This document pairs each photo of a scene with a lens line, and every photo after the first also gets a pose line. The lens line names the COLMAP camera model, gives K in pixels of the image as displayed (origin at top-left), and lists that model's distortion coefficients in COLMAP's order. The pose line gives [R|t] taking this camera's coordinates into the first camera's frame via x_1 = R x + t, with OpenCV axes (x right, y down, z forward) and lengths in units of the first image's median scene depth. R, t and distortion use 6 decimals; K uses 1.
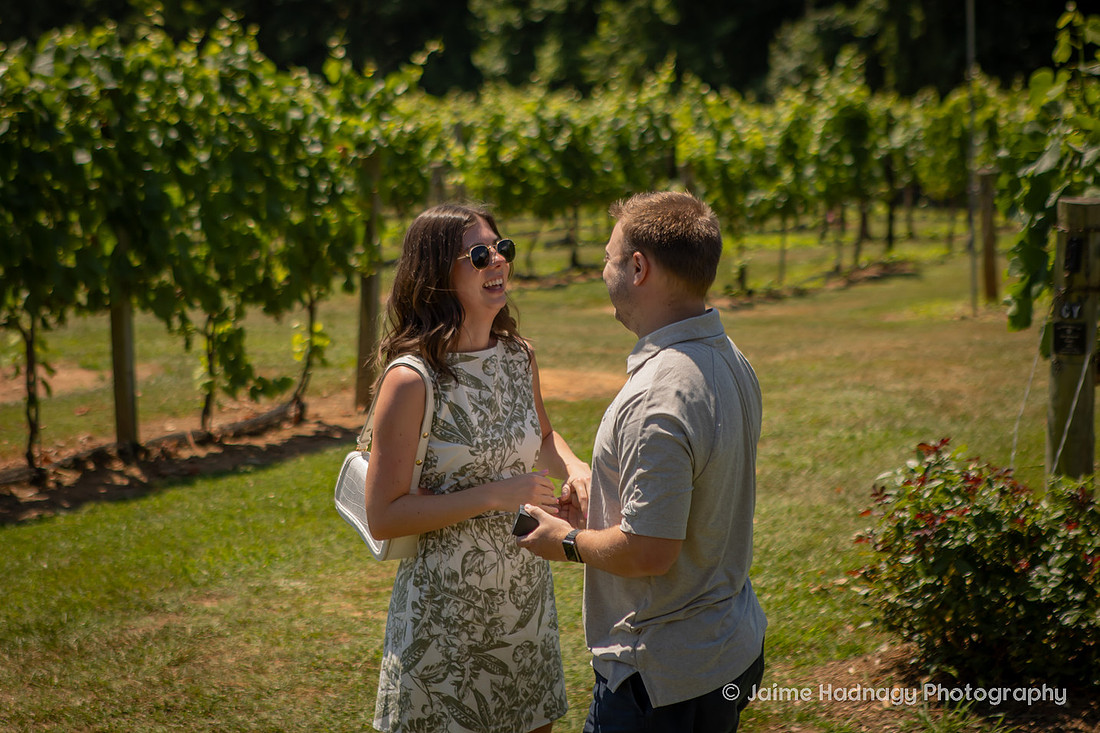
lens RADIAL K [[3134.9, 0, 517.7], [0, 3134.9, 306.8], [0, 0, 1]] dist [0.156408, 0.799240]
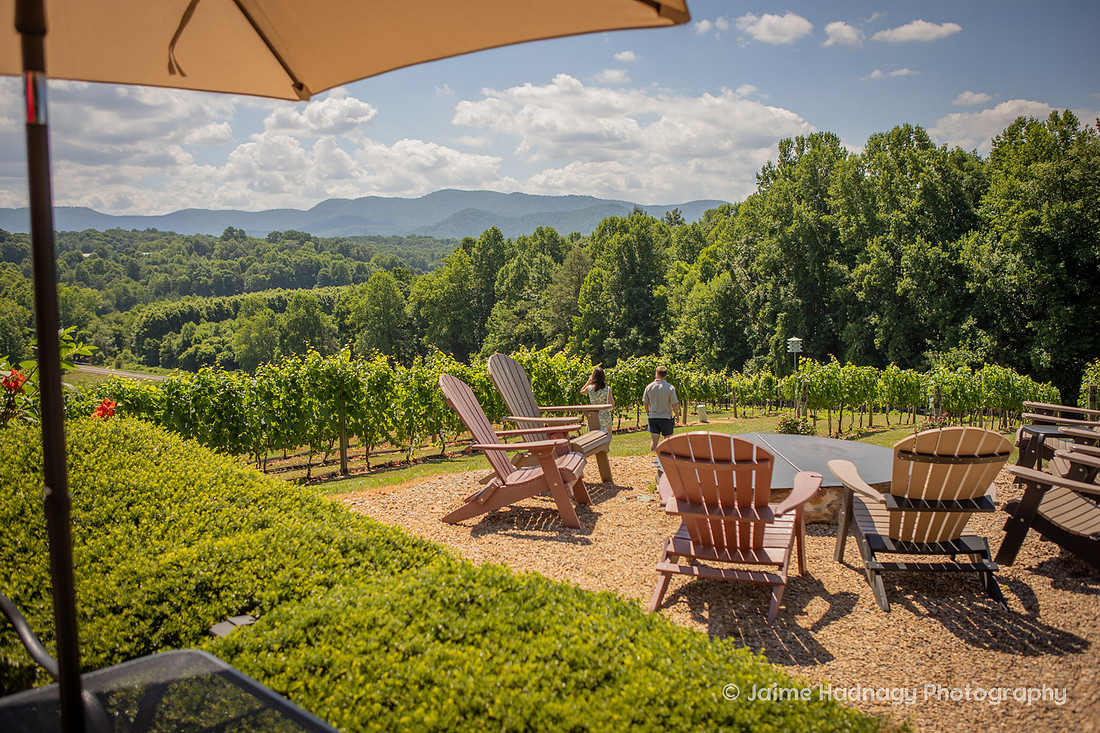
lens RADIAL K [[960.5, 0, 550.0], [0, 960.5, 366.5], [0, 0, 1]] dist [-0.096904, 0.137856]
pose [[0.993315, 0.022729, -0.113176, -0.106931], [-0.031637, 0.996487, -0.077545, 0.079363], [0.111016, 0.080607, 0.990544, -0.833263]]
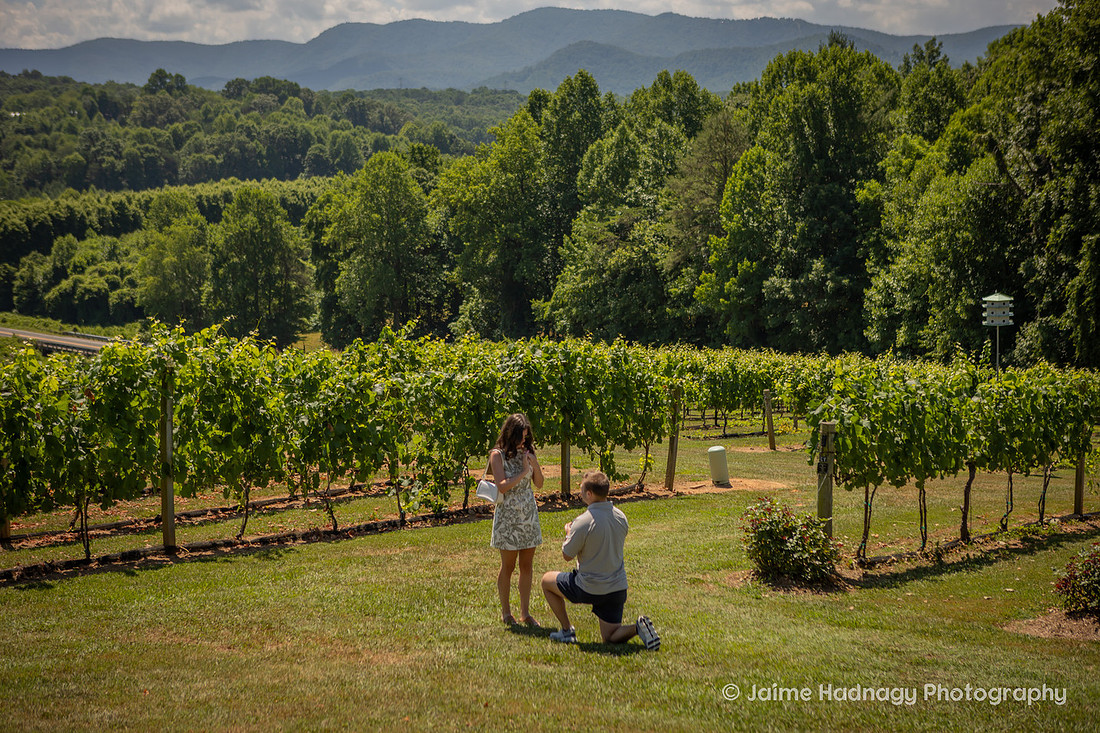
lens RADIAL K [[1665.4, 0, 550.0], [0, 1665.4, 366.5], [0, 0, 1]] dist [0.045761, -0.009580]
pose [[0.975140, 0.047079, -0.216533, 0.163523], [-0.058041, 0.997320, -0.044544, -0.000738], [0.213855, 0.056004, 0.975259, -0.395053]]
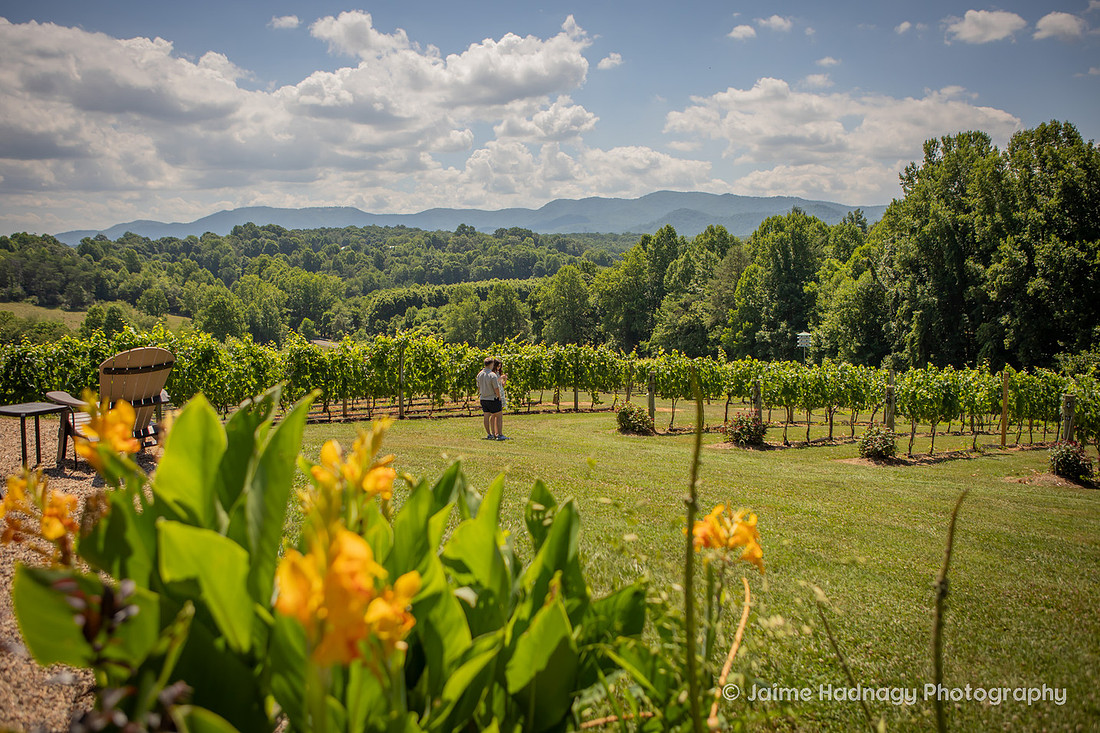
lens RADIAL K [[878.3, 0, 550.0], [0, 878.3, 366.5], [0, 0, 1]] dist [-0.104006, 0.112407]
pose [[0.938057, 0.062388, -0.340818, 0.418593], [-0.083897, 0.995282, -0.048726, 0.048698], [0.336170, 0.074301, 0.938866, -0.681142]]
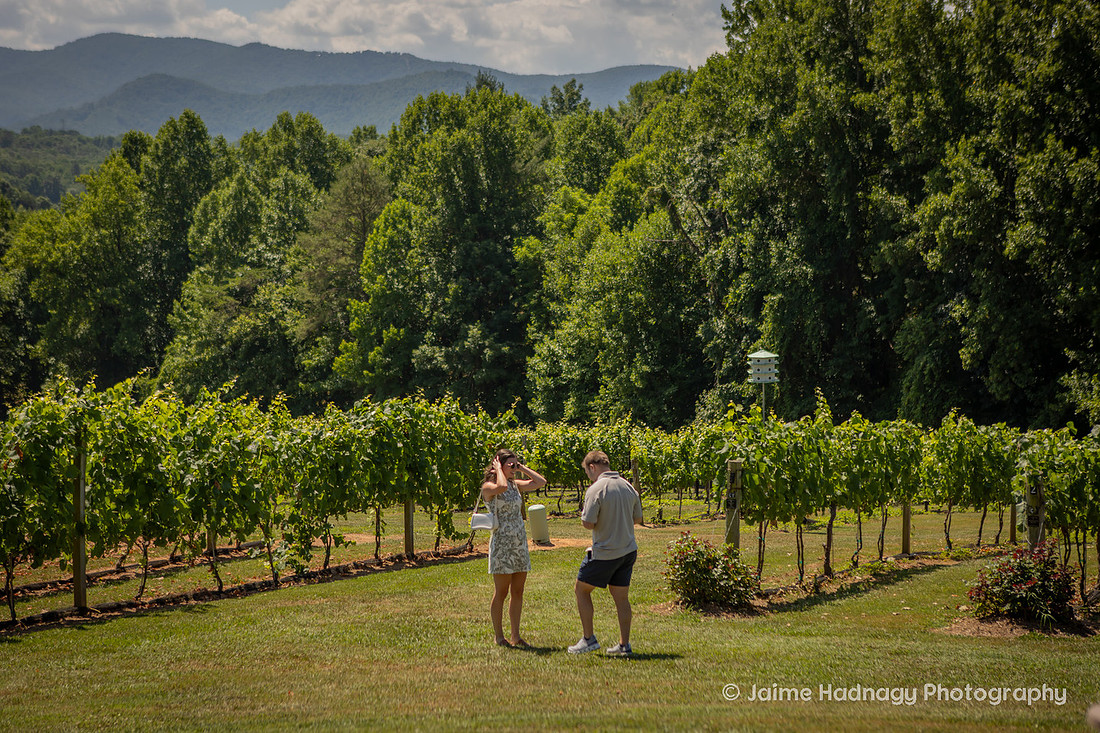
lens RADIAL K [[1943.4, 0, 525.1], [0, 1943.4, 379.8], [0, 0, 1]] dist [0.096334, -0.050699]
pose [[0.999689, 0.021242, -0.013028, -0.008384], [-0.022340, 0.995609, -0.090902, 0.043517], [0.011040, 0.091165, 0.995775, -0.627780]]
